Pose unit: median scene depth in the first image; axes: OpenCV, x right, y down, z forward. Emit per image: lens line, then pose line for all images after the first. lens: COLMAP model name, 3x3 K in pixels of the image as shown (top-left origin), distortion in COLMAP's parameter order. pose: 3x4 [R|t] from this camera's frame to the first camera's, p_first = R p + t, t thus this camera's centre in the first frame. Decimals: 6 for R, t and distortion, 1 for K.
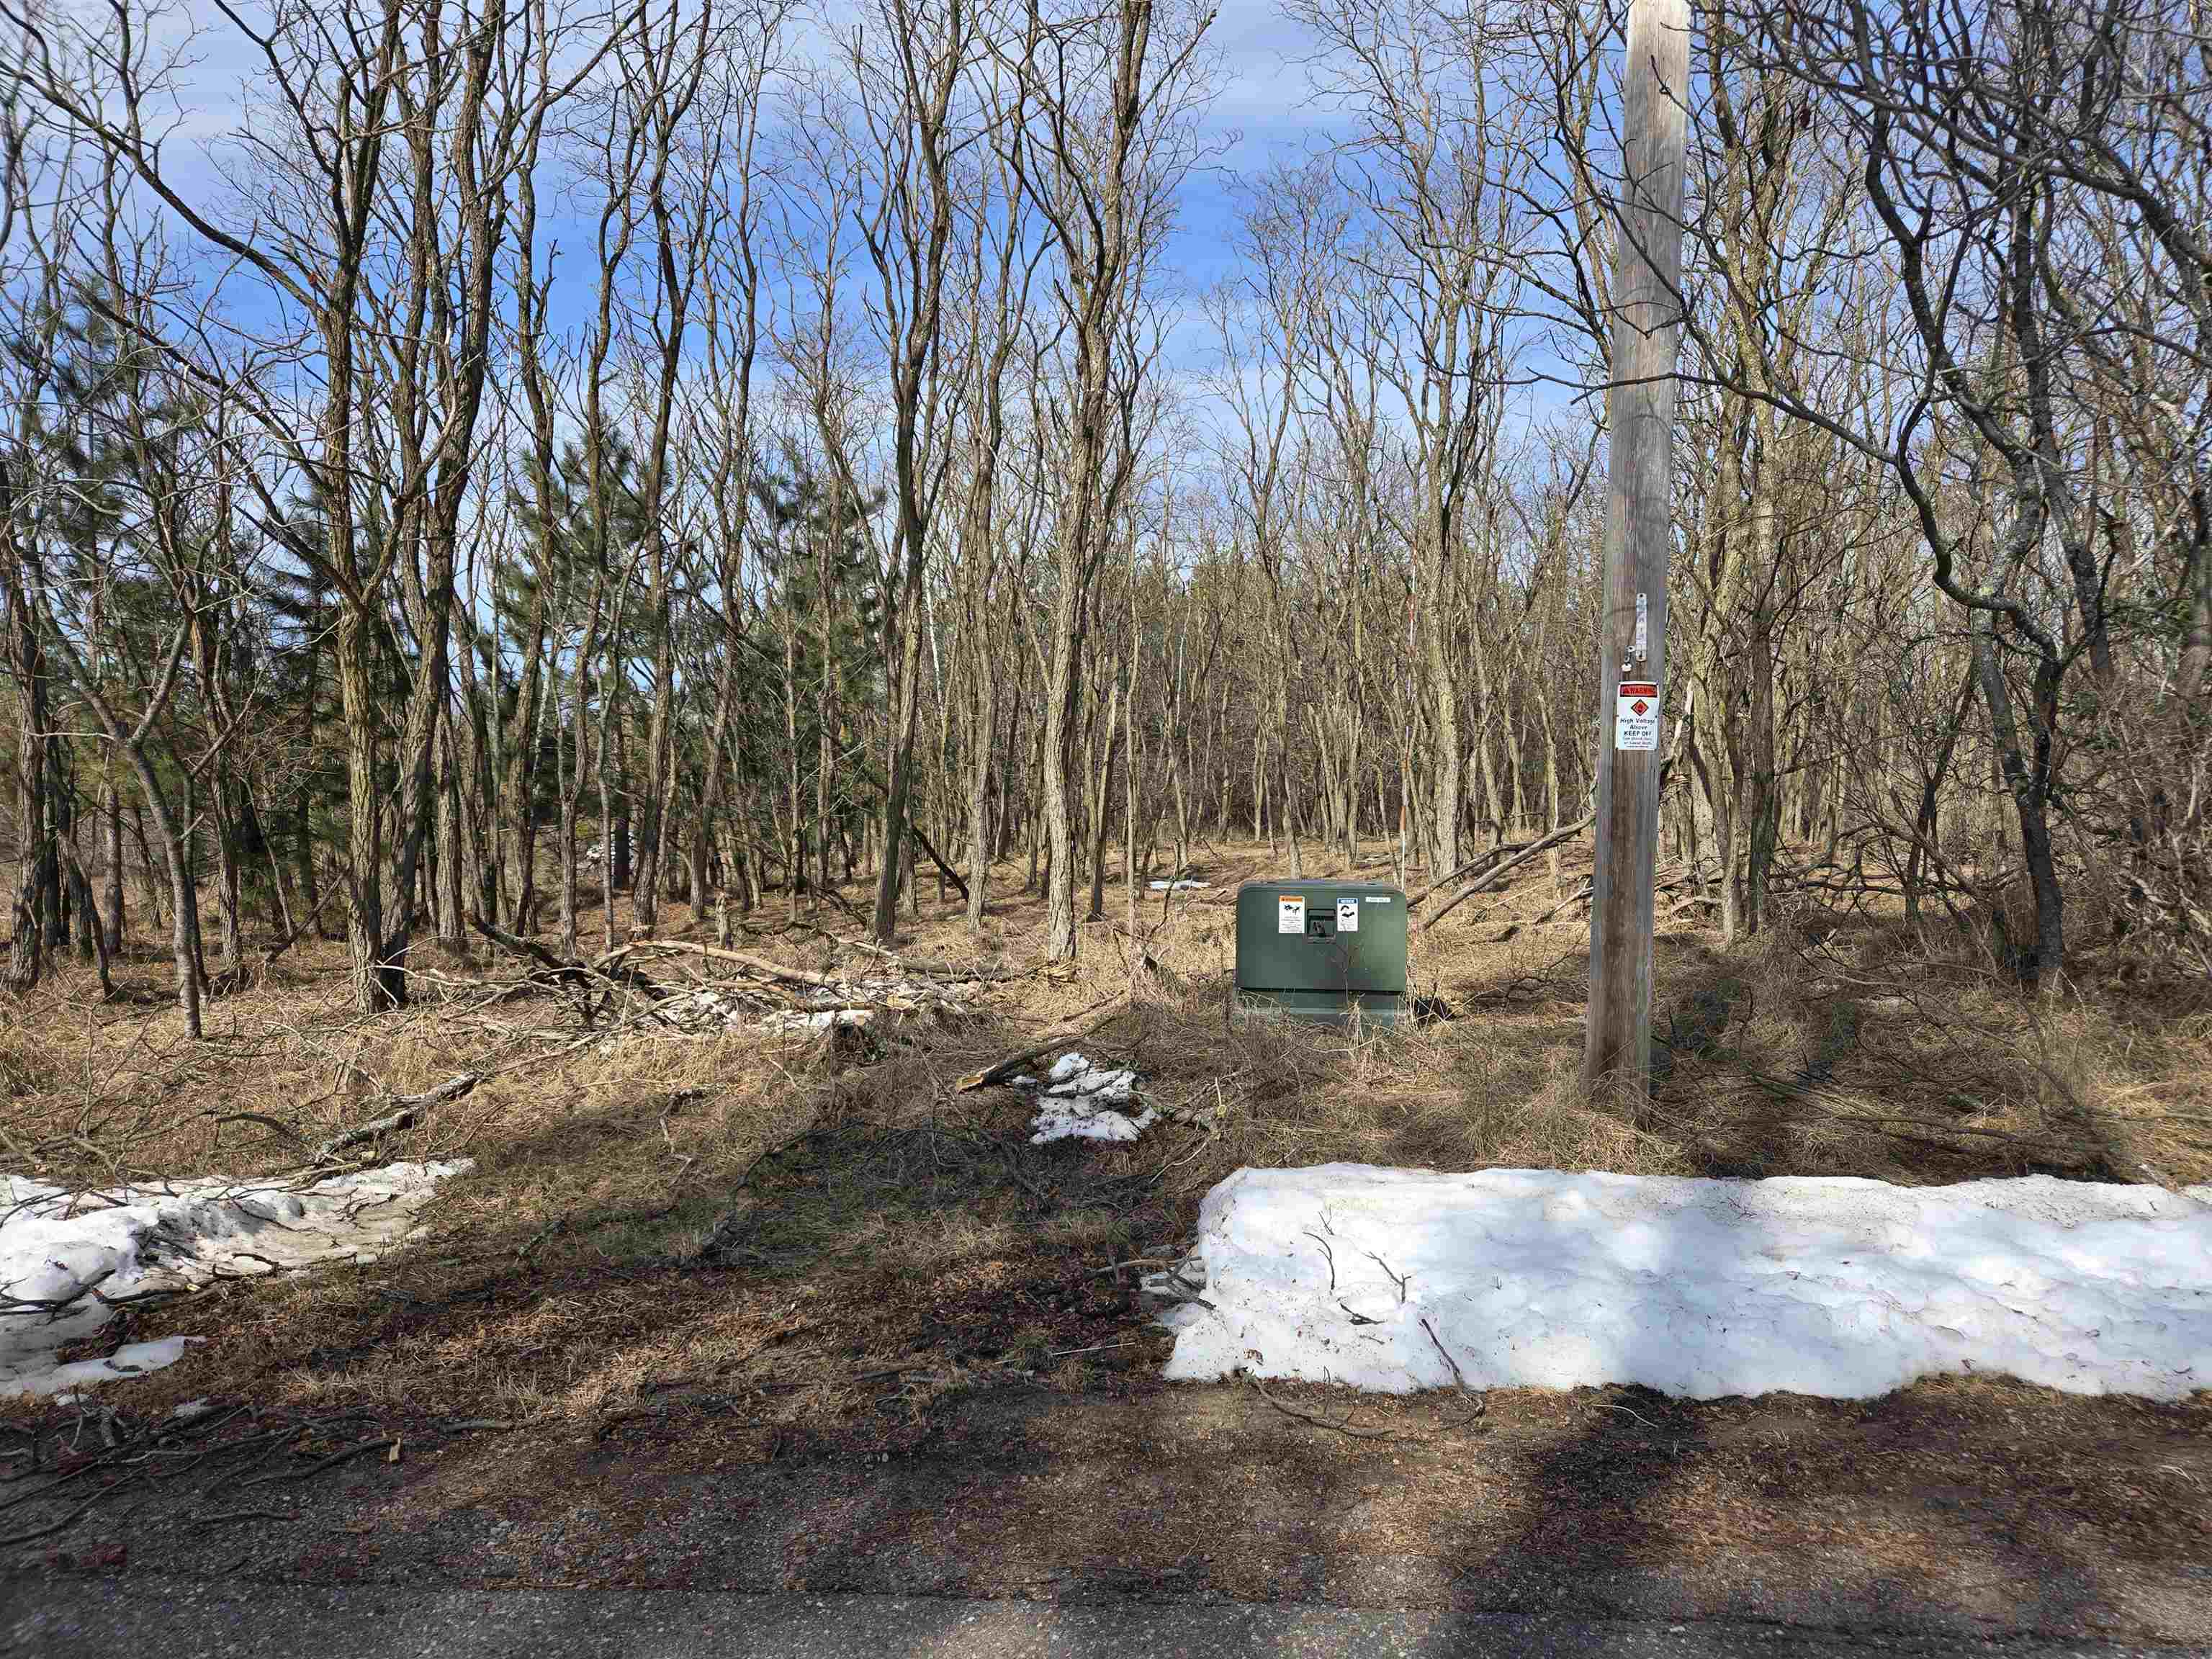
lens RADIAL K [[1485.1, 0, 1189.1], [0, 1485.1, 784.4], [0, 0, 1]] dist [0.051233, -0.036344]
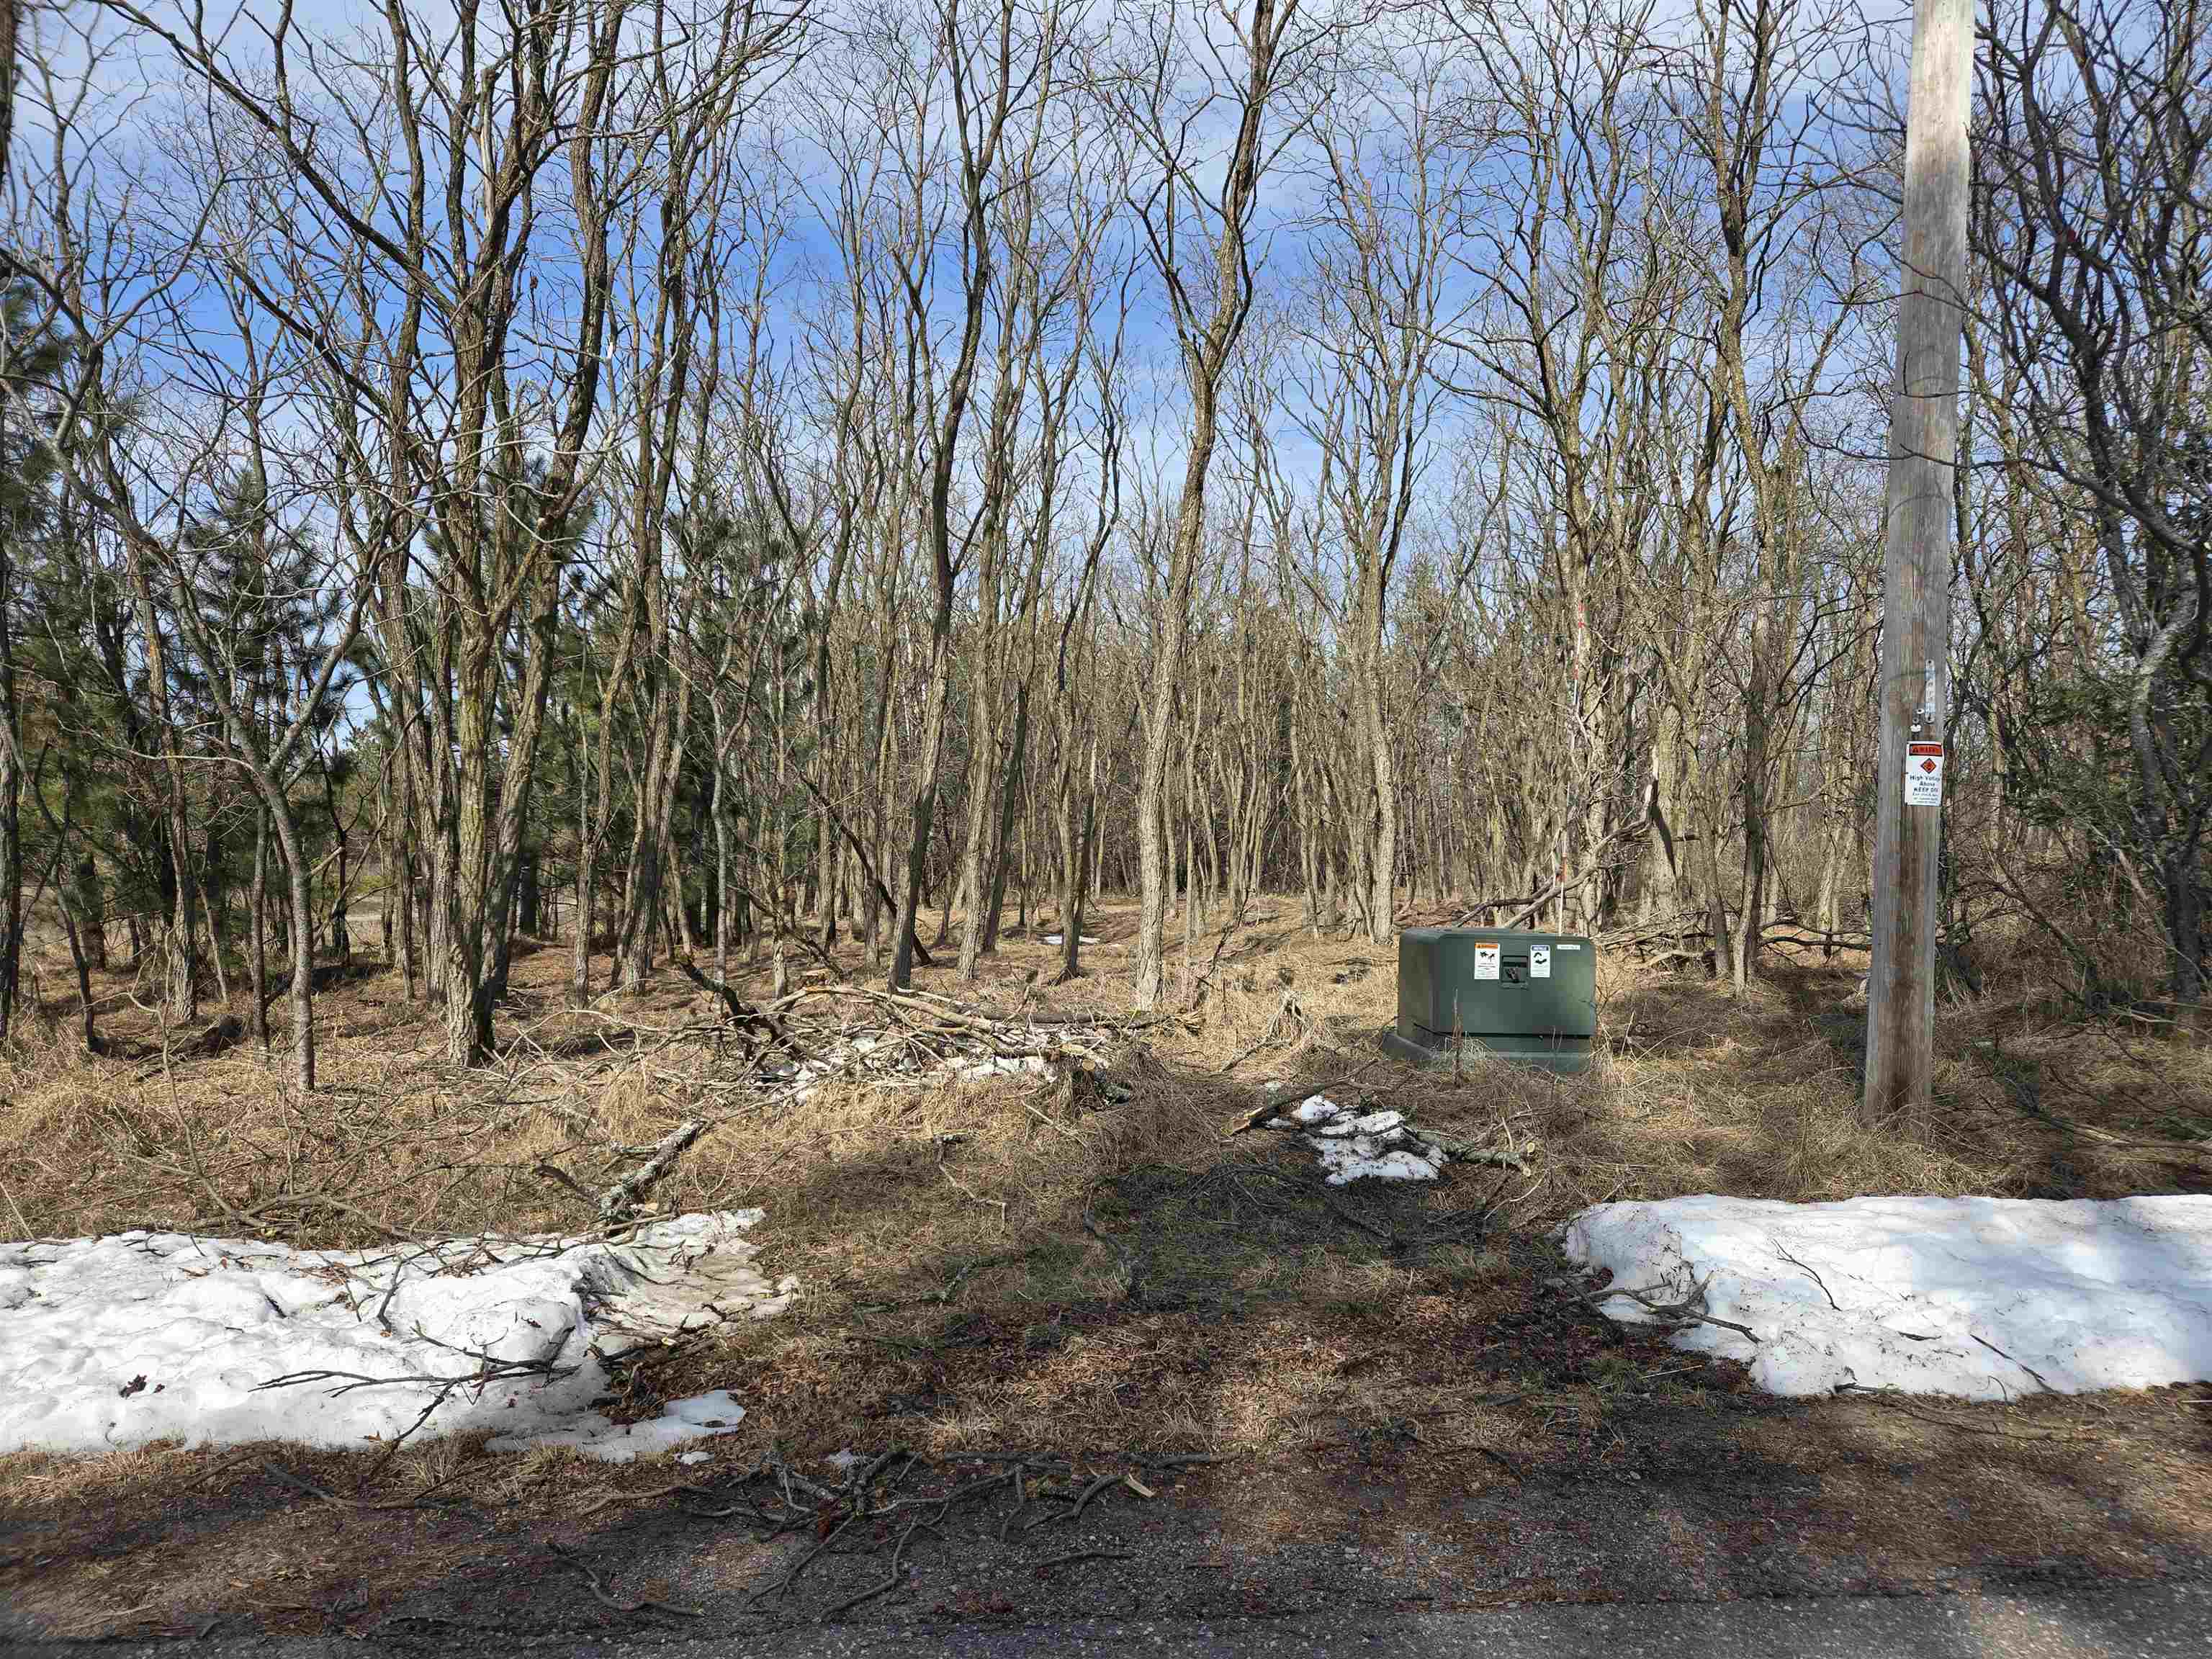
lens RADIAL K [[1485.1, 0, 1096.0], [0, 1485.1, 826.5], [0, 0, 1]] dist [0.051233, -0.036344]
pose [[0.987831, 0.017885, 0.154501, -0.423447], [-0.015861, 0.999772, -0.014319, 0.015703], [-0.154722, 0.011694, 0.987889, 0.023270]]
